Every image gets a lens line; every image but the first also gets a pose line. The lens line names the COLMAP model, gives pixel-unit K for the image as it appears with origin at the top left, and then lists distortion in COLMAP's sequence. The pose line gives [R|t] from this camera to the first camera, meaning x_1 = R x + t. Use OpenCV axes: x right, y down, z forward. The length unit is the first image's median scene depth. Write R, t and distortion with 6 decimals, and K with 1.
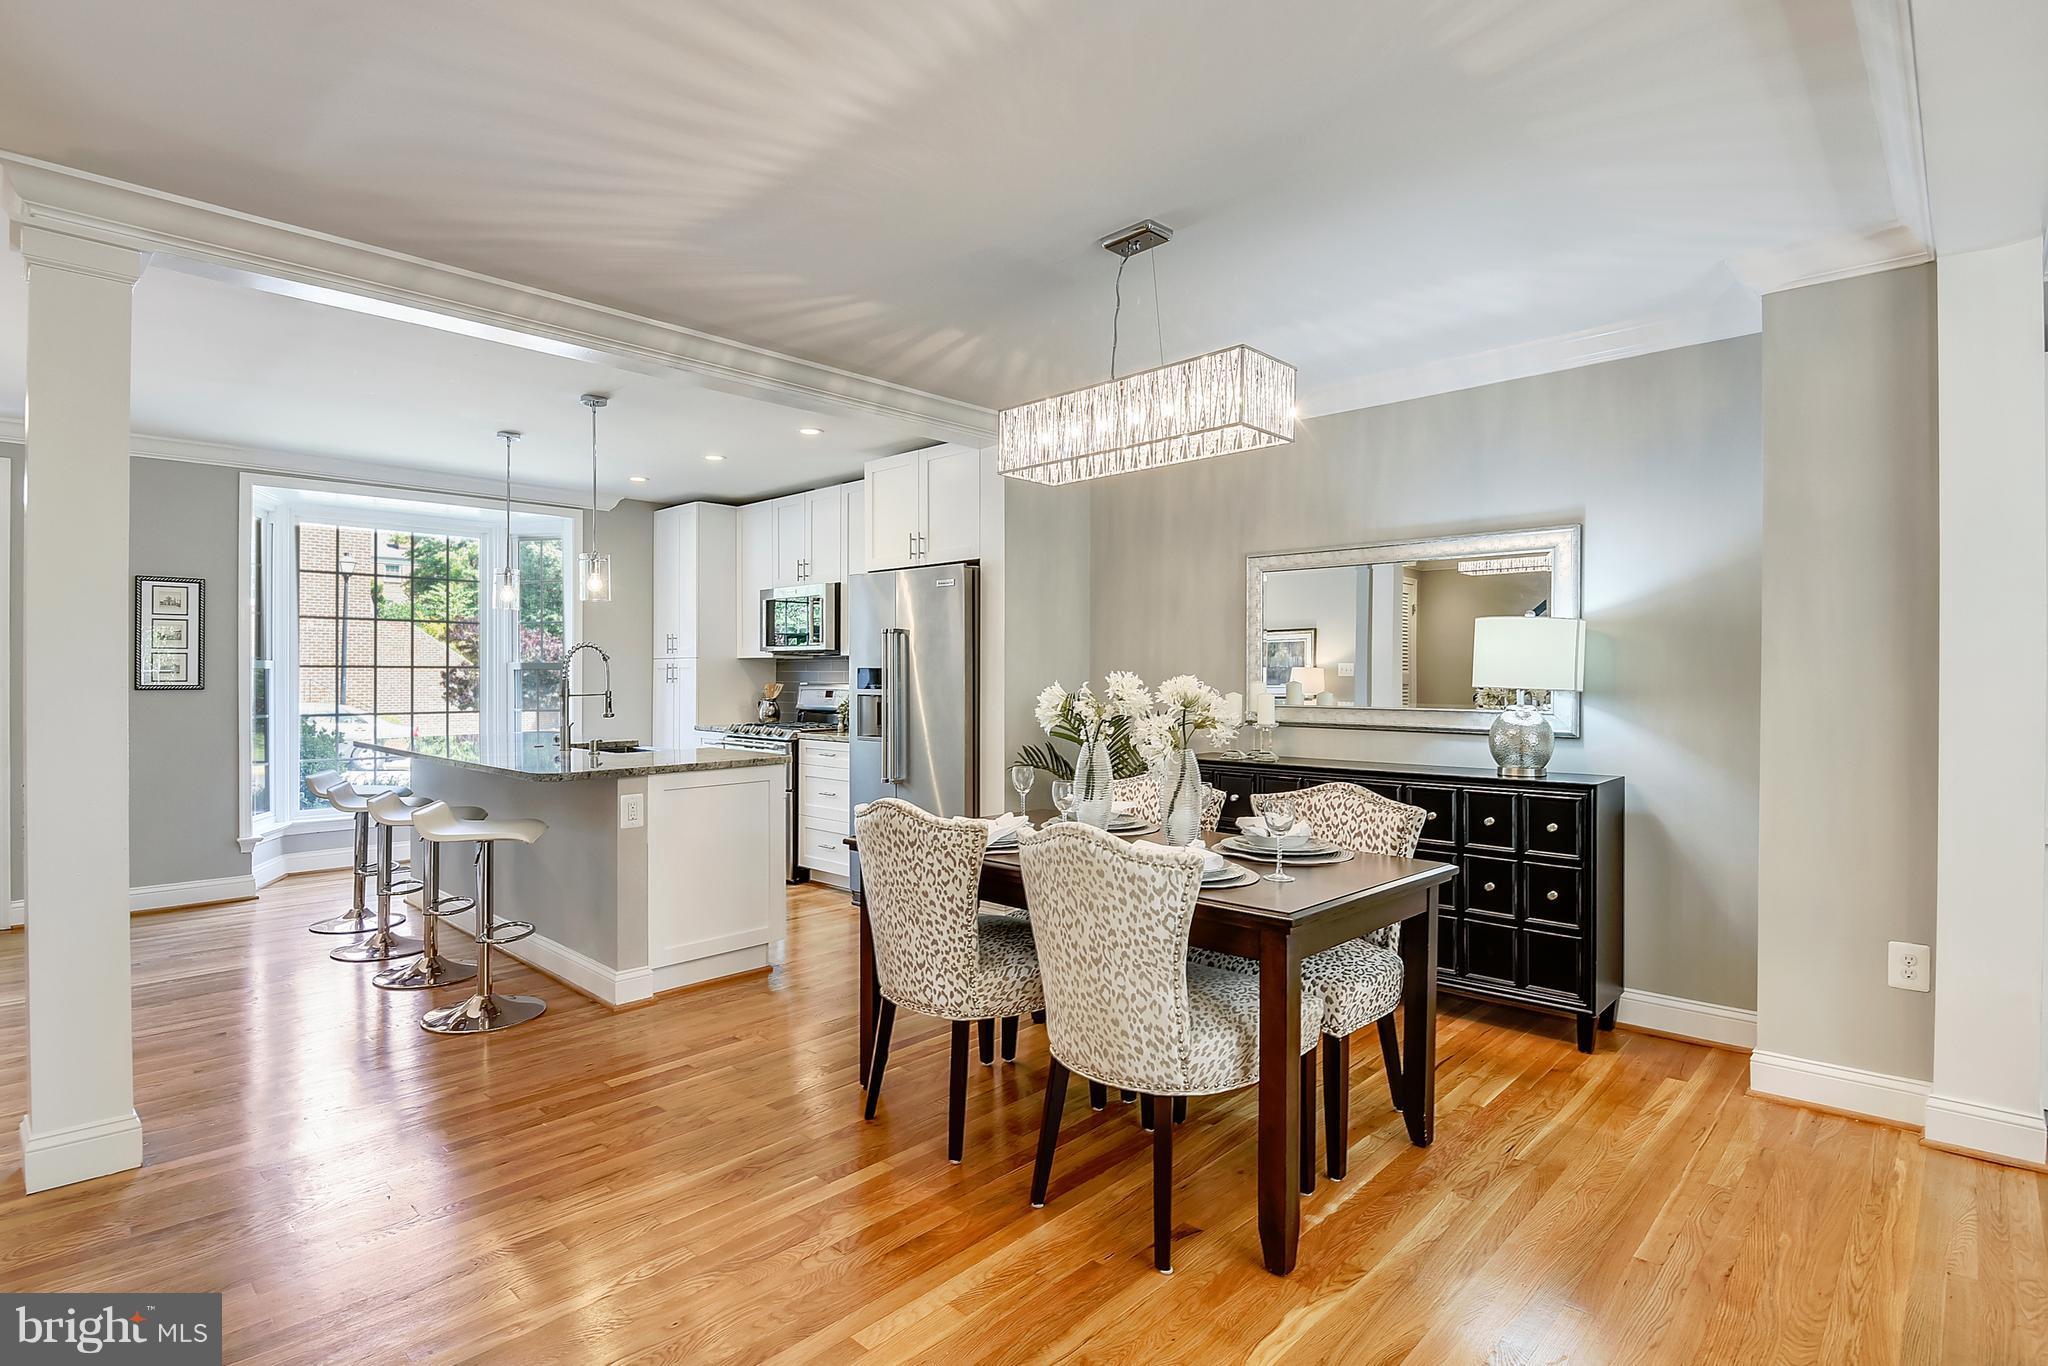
lens RADIAL K [[1038.5, 0, 1005.7], [0, 1038.5, 657.7], [0, 0, 1]] dist [-0.001989, -0.001356]
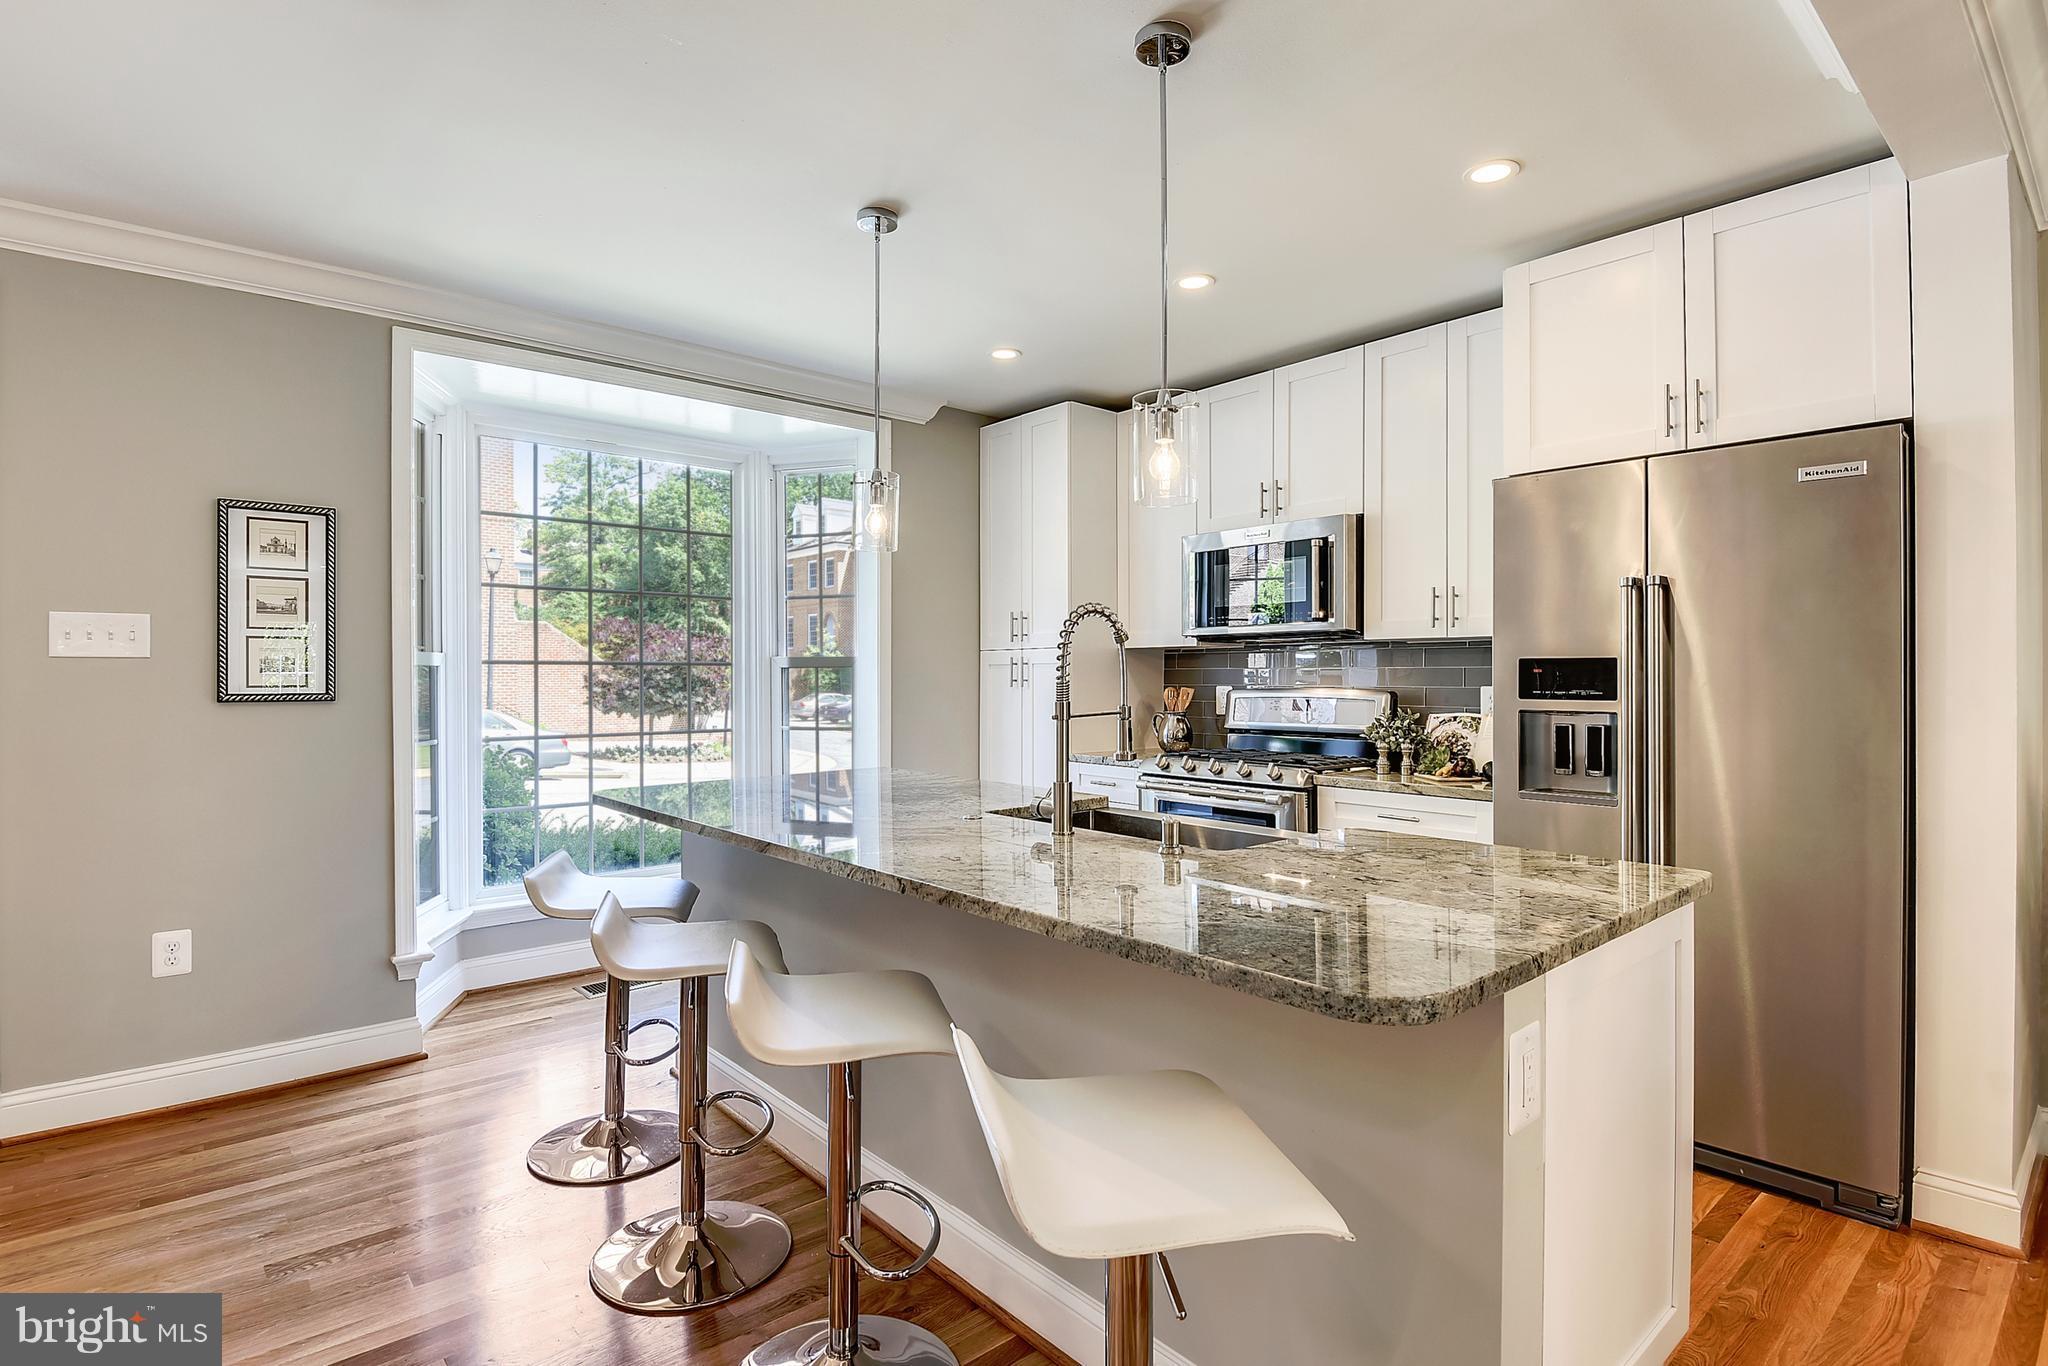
lens RADIAL K [[1020.1, 0, 1024.6], [0, 1020.1, 667.1], [0, 0, 1]] dist [-0.024478, -0.000409]
pose [[0.996461, -0.003900, -0.083972, -0.339486], [0.004474, 0.999968, 0.006646, 0.009869], [0.083943, -0.006998, 0.996446, 0.467441]]
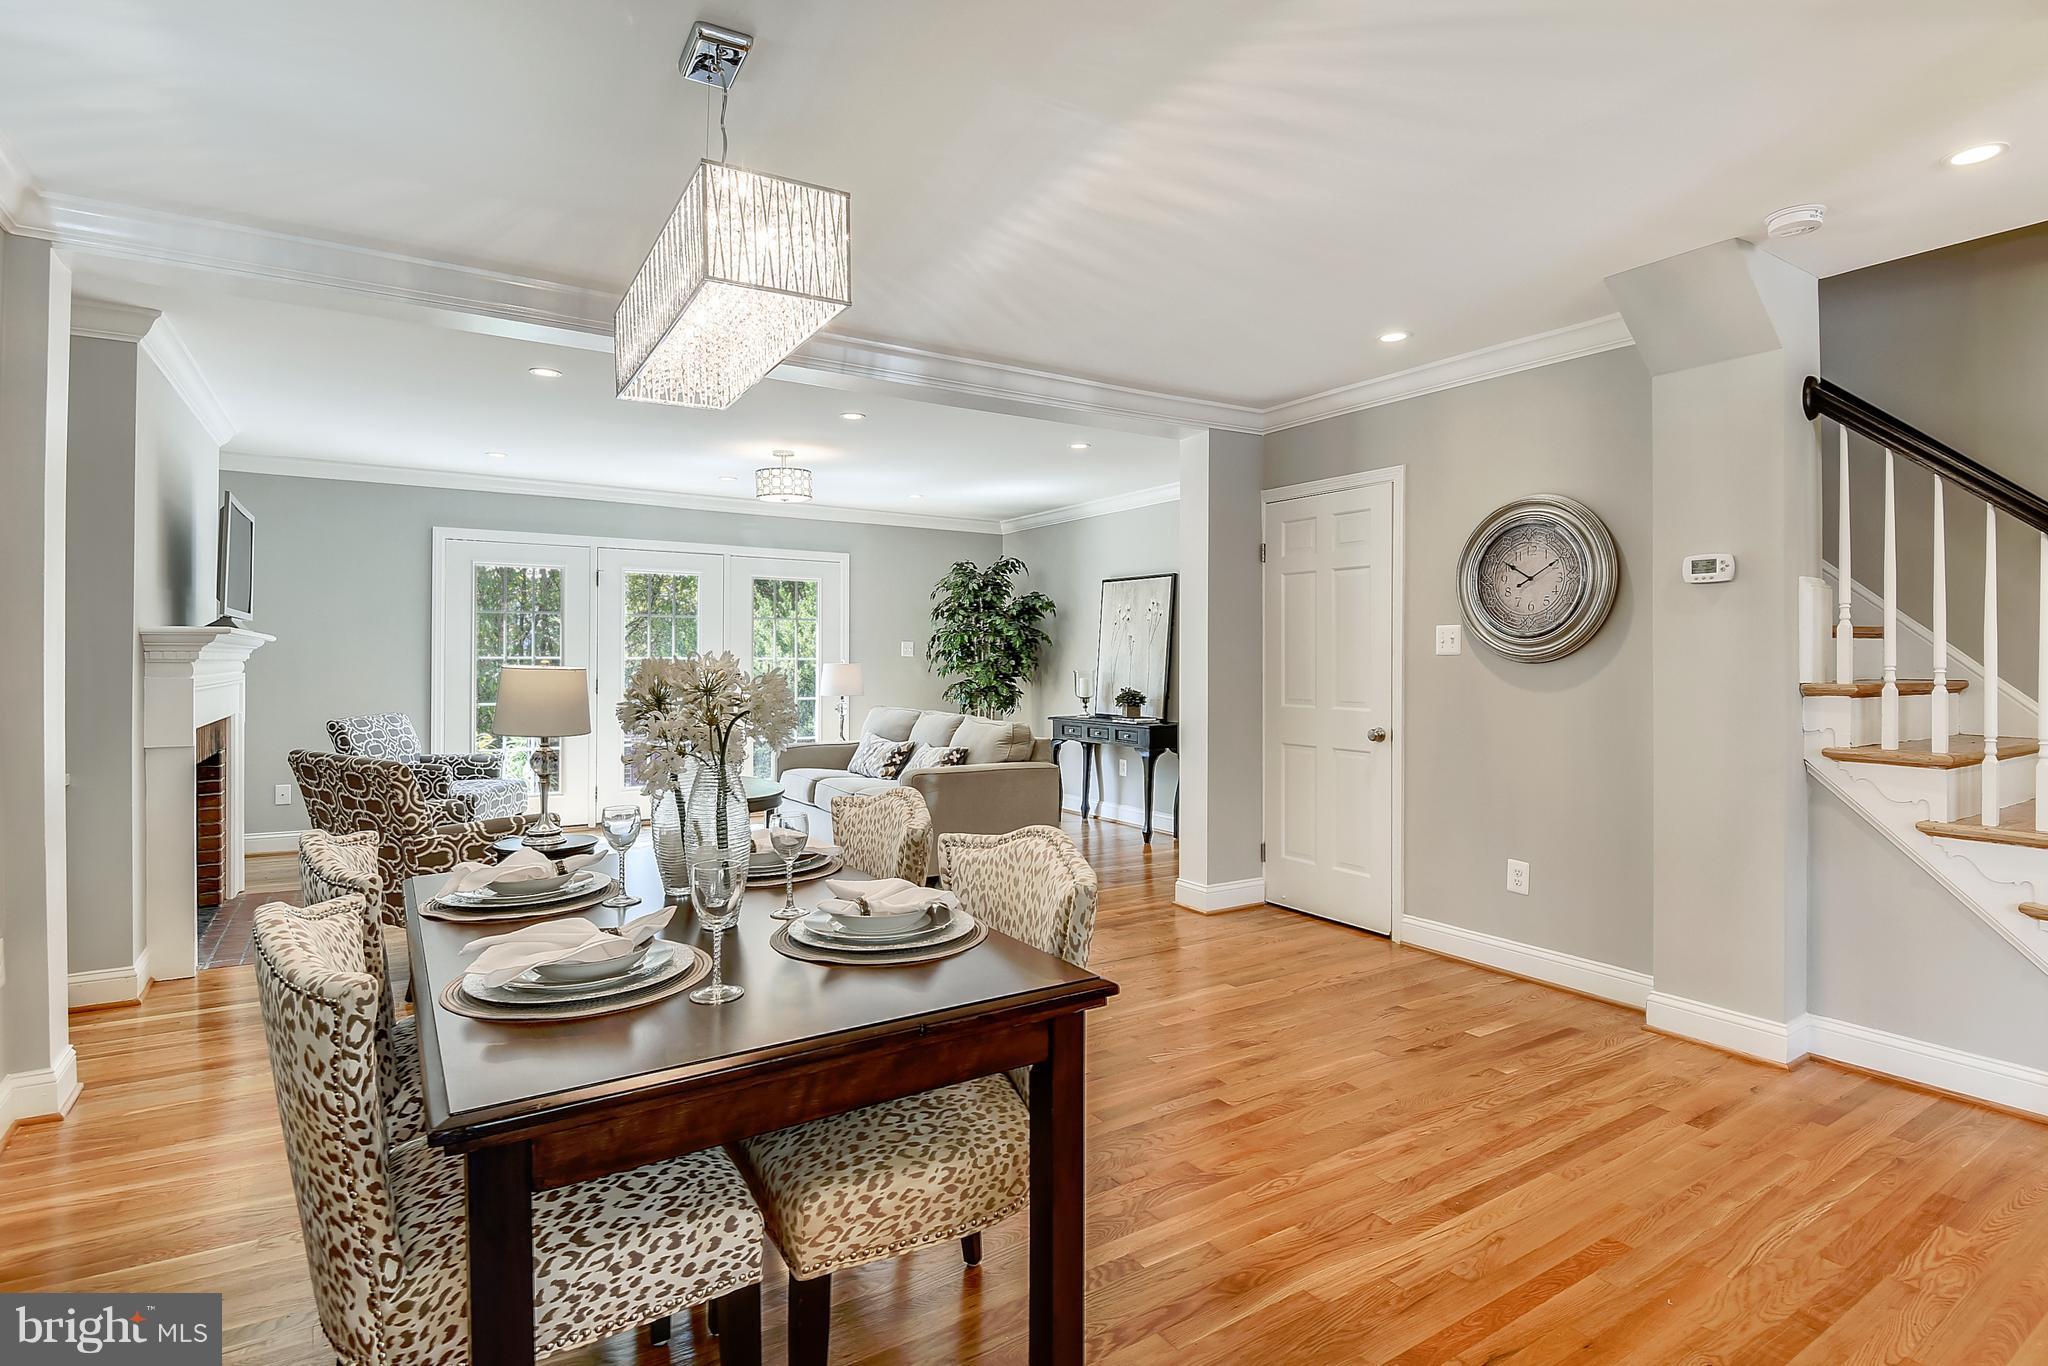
lens RADIAL K [[1009.5, 0, 1020.8], [0, 1009.5, 659.5], [0, 0, 1]] dist [0.016951, -0.025567]
pose [[-0.974417, -0.001615, 0.224744, -0.136587], [-0.005624, 0.999836, -0.017200, 0.015614], [-0.224679, -0.018024, -0.974266, 0.915146]]
